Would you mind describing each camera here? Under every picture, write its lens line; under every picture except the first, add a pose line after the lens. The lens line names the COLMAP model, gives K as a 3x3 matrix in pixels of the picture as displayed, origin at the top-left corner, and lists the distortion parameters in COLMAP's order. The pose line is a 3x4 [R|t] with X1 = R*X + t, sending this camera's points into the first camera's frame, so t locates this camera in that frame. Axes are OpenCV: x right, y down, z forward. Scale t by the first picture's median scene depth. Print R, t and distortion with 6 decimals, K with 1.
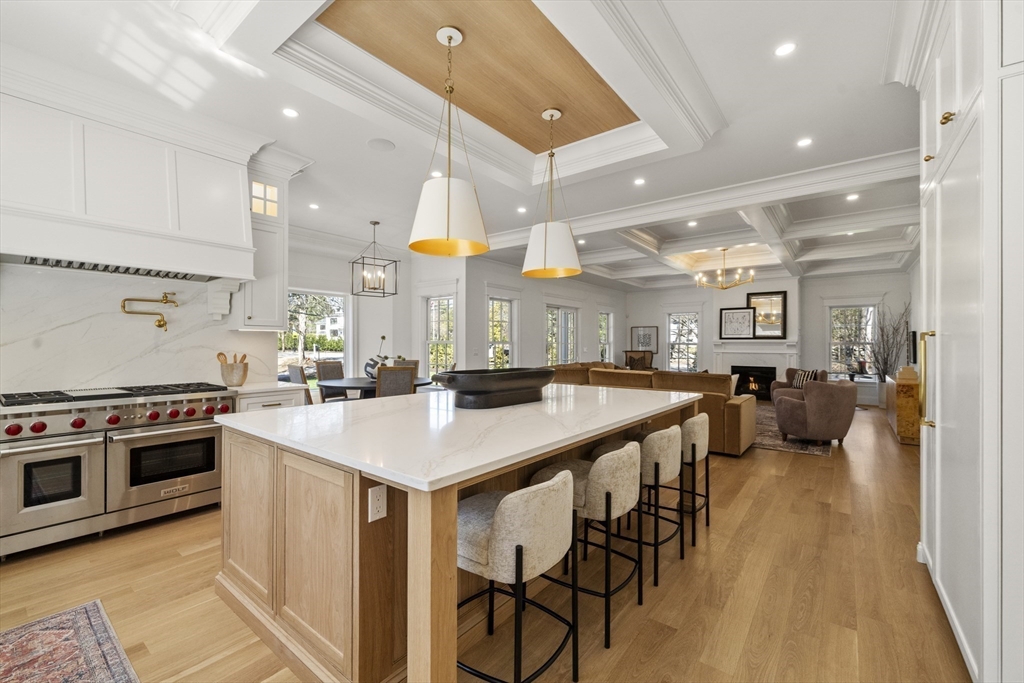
lens RADIAL K [[426.2, 0, 510.2], [0, 426.2, 341.6], [0, 0, 1]] dist [-0.001445, -0.000398]
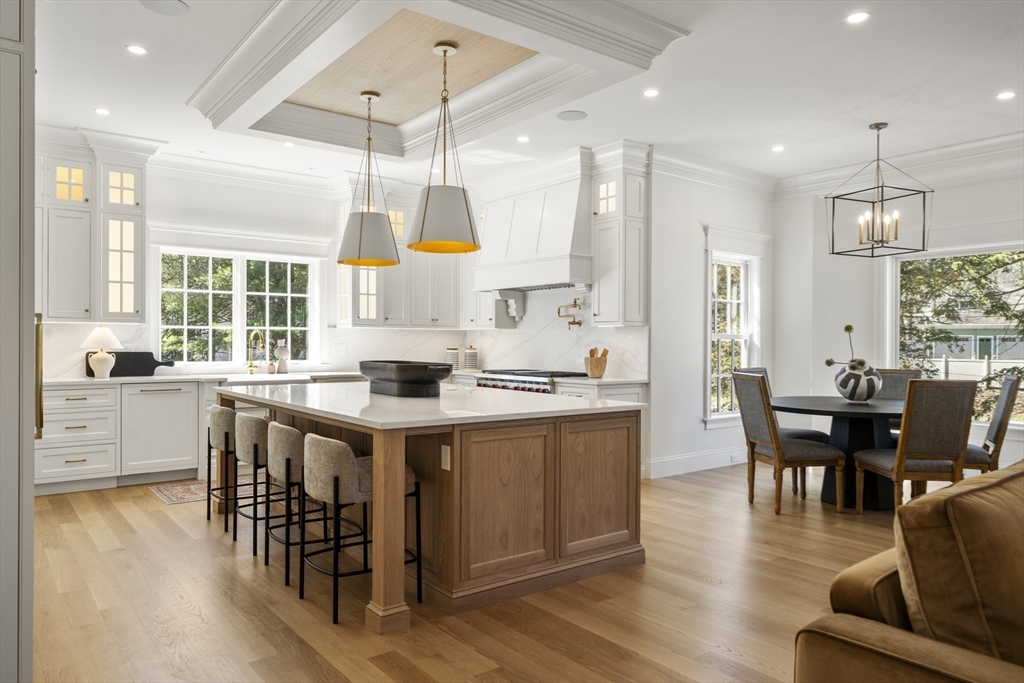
lens RADIAL K [[699.3, 0, 512.0], [0, 699.3, 341.5], [0, 0, 1]] dist [-0.001681, -0.000302]
pose [[-0.246488, -0.003609, -0.969139, 0.542305], [0.001101, 0.999991, -0.004004, 0.008241], [0.969145, -0.002054, -0.246482, 0.585879]]
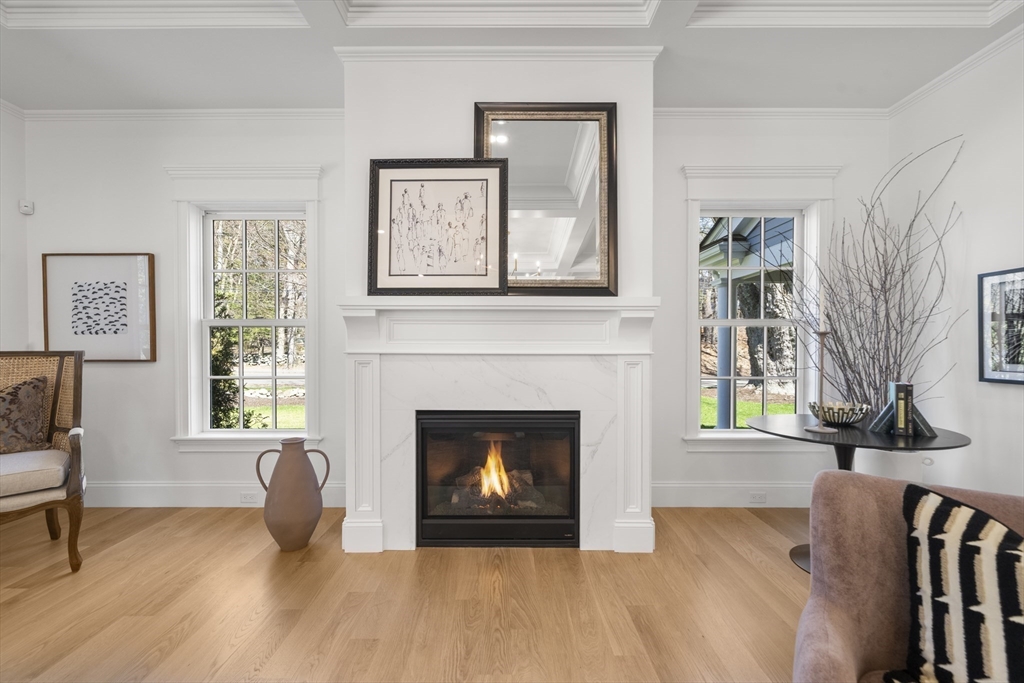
lens RADIAL K [[437.7, 0, 512.0], [0, 437.7, 349.8], [0, 0, 1]] dist [-0.001060, -0.000063]
pose [[0.785355, -0.008994, 0.618981, 0.545322], [-0.000620, 0.999883, 0.015316, 0.026453], [-0.619046, -0.012412, 0.785257, 1.030868]]
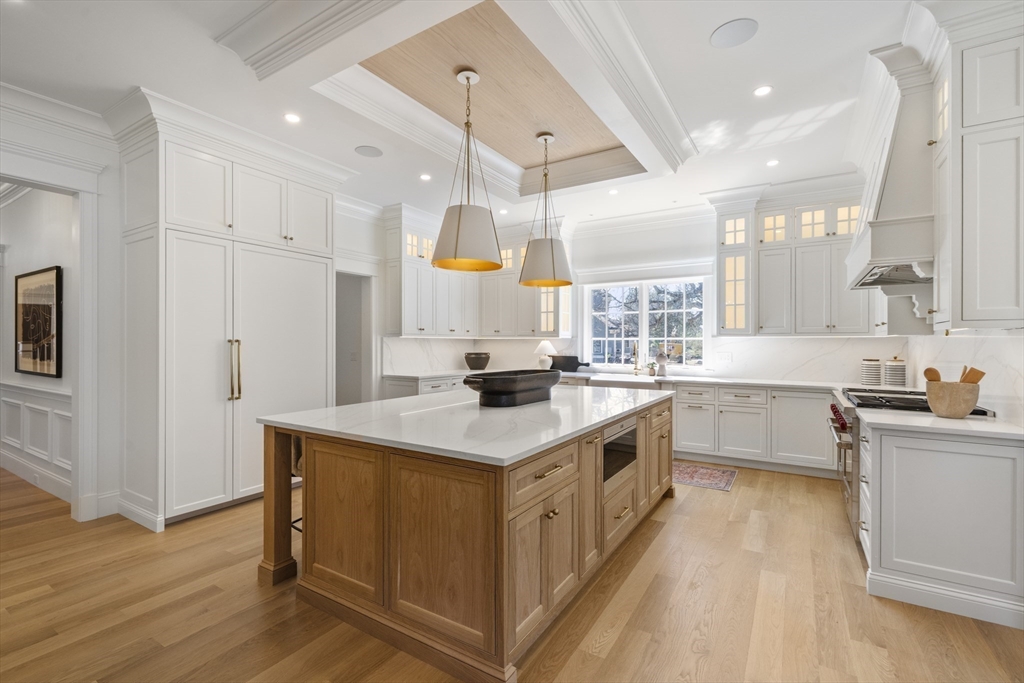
lens RADIAL K [[458.3, 0, 512.0], [0, 458.3, 341.5], [0, 0, 1]] dist [0.001092, 0.000059]
pose [[-0.994379, -0.003966, -0.105805, 0.040633], [-0.002950, 0.999948, -0.009765, -0.001273], [0.105838, -0.009398, -0.994339, 0.772705]]
